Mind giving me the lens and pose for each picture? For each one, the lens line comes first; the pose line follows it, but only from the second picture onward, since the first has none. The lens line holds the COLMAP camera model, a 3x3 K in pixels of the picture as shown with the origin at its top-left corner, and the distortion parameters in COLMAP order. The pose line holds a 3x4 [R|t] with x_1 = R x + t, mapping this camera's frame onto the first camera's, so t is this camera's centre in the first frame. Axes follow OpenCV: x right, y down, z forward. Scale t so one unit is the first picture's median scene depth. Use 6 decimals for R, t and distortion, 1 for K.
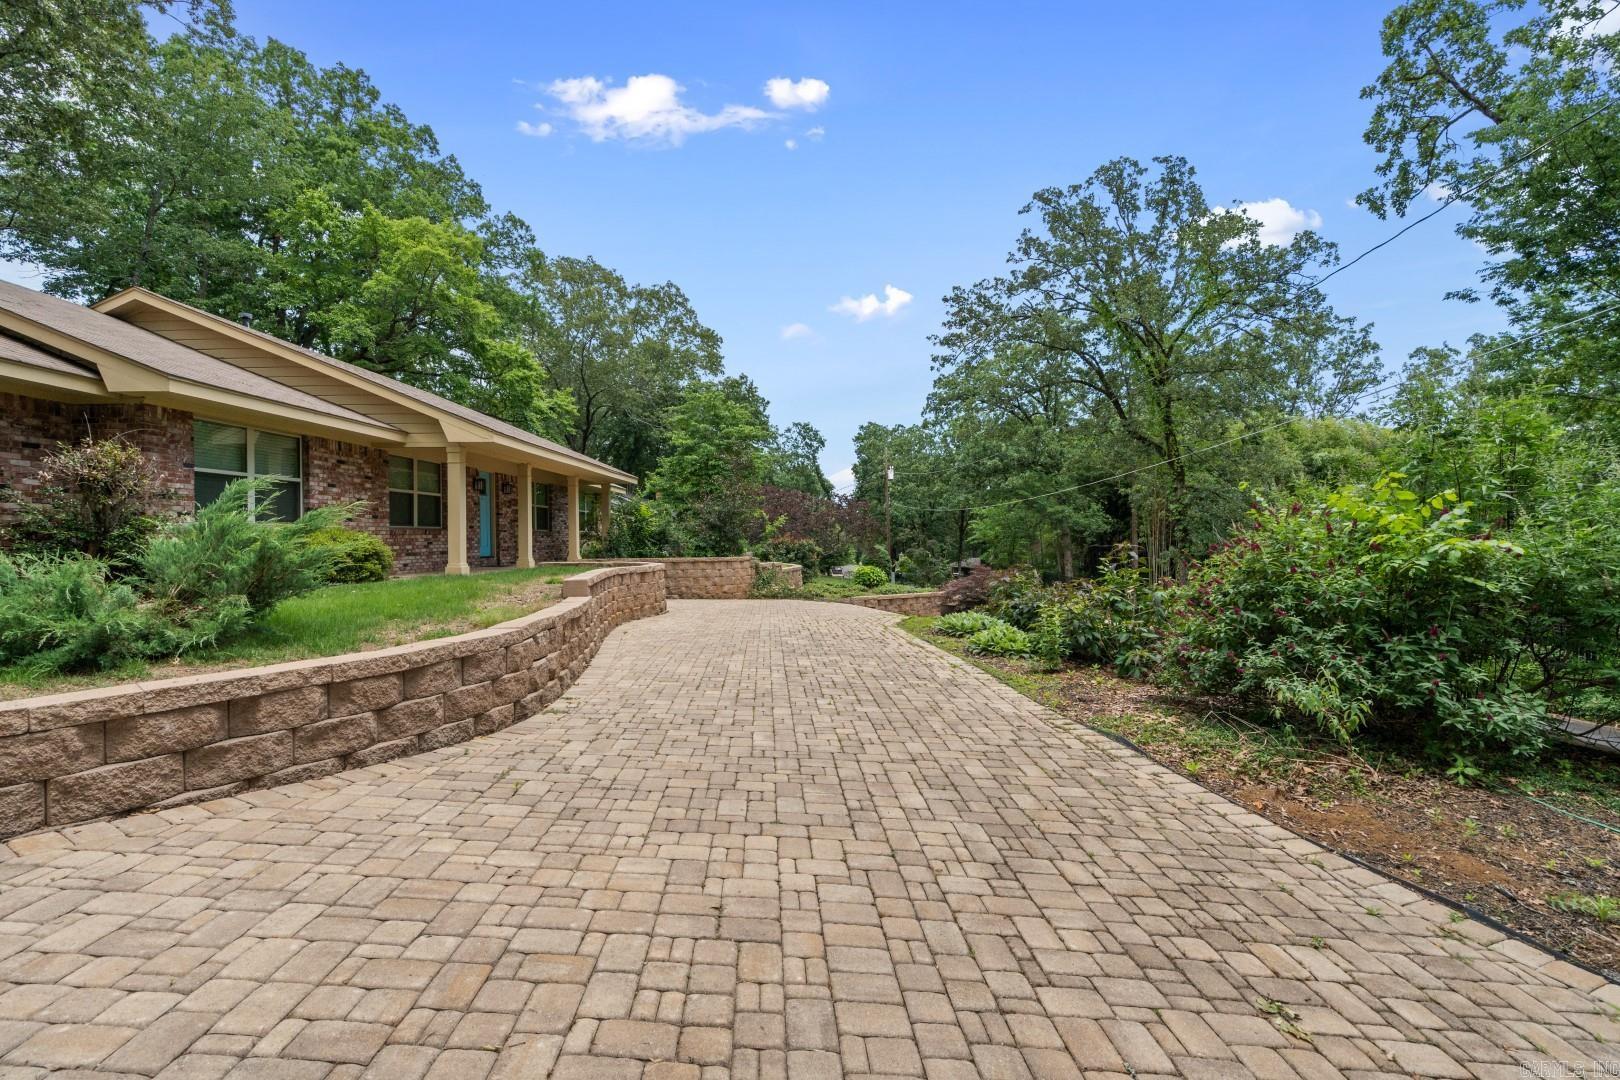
lens RADIAL K [[741.3, 0, 808.5], [0, 741.3, 544.7], [0, 0, 1]] dist [-0.001660, 0.001022]
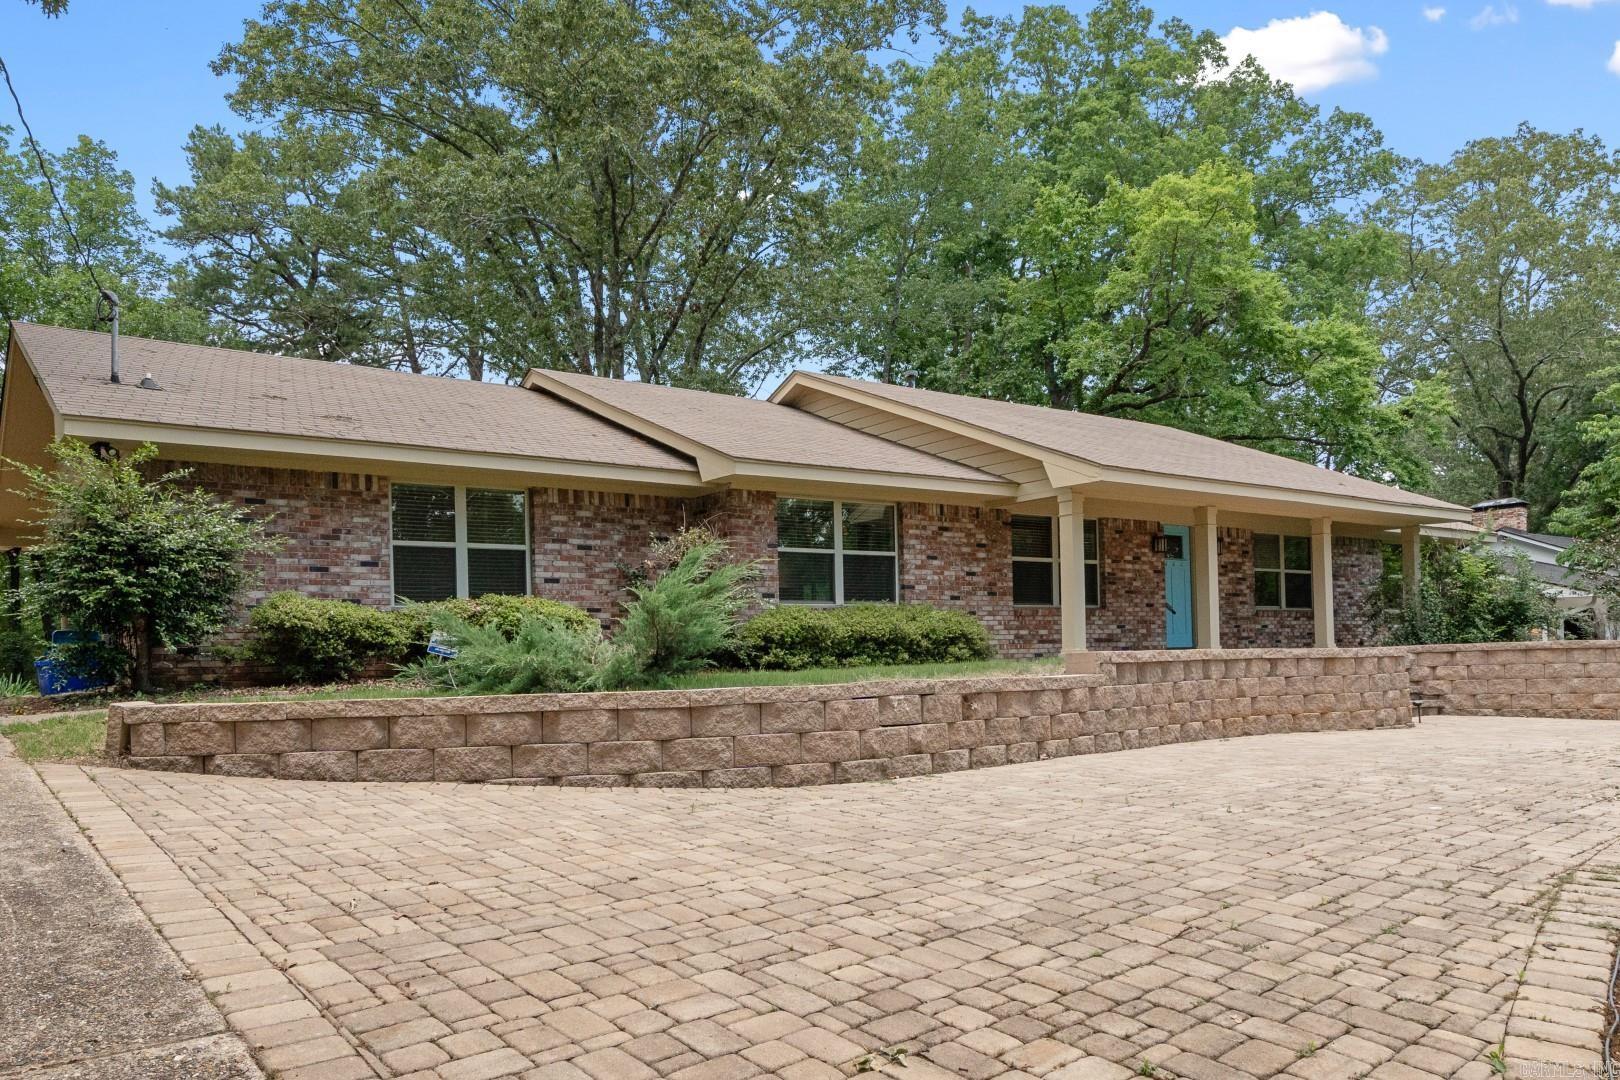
lens RADIAL K [[1200.9, 0, 762.6], [0, 1200.9, 654.7], [0, 0, 1]] dist [-0.006626, 0.003699]
pose [[0.601666, -0.020081, -0.798495, 0.487710], [0.017185, 0.999778, -0.012194, 0.064887], [0.798563, -0.006385, 0.601877, 0.033528]]
